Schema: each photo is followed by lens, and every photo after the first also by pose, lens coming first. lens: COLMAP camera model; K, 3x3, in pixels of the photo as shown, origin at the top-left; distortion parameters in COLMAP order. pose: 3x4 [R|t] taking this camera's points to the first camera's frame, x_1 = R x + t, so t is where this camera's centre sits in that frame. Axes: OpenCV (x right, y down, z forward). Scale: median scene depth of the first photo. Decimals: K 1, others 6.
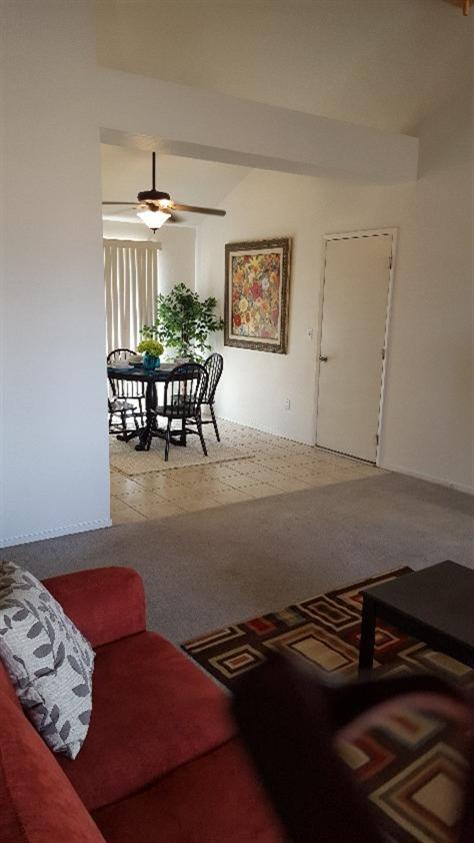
lens RADIAL K [[674.7, 0, 237.0], [0, 674.7, 421.5], [0, 0, 1]] dist [0.047916, -0.001583]
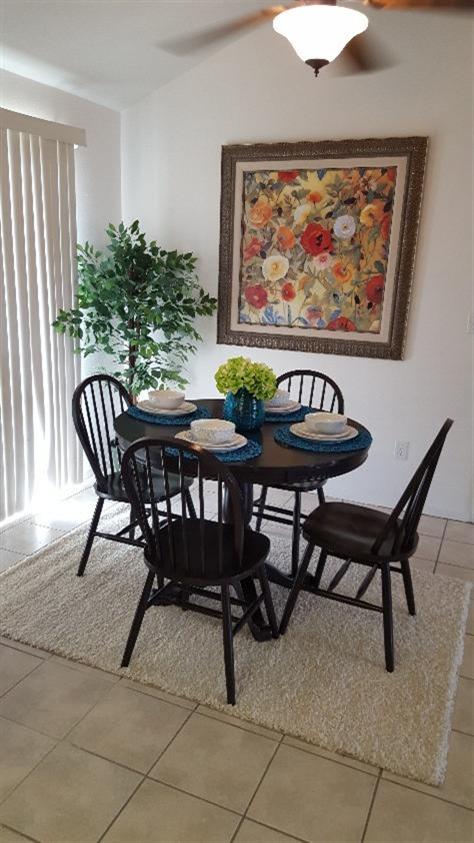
lens RADIAL K [[674.7, 0, 237.0], [0, 674.7, 421.5], [0, 0, 1]] dist [0.047916, -0.001583]
pose [[0.843037, -0.117560, 0.524850, -0.311733], [0.084437, 0.992649, 0.086714, -0.102691], [-0.531186, -0.028786, 0.846766, 0.573696]]
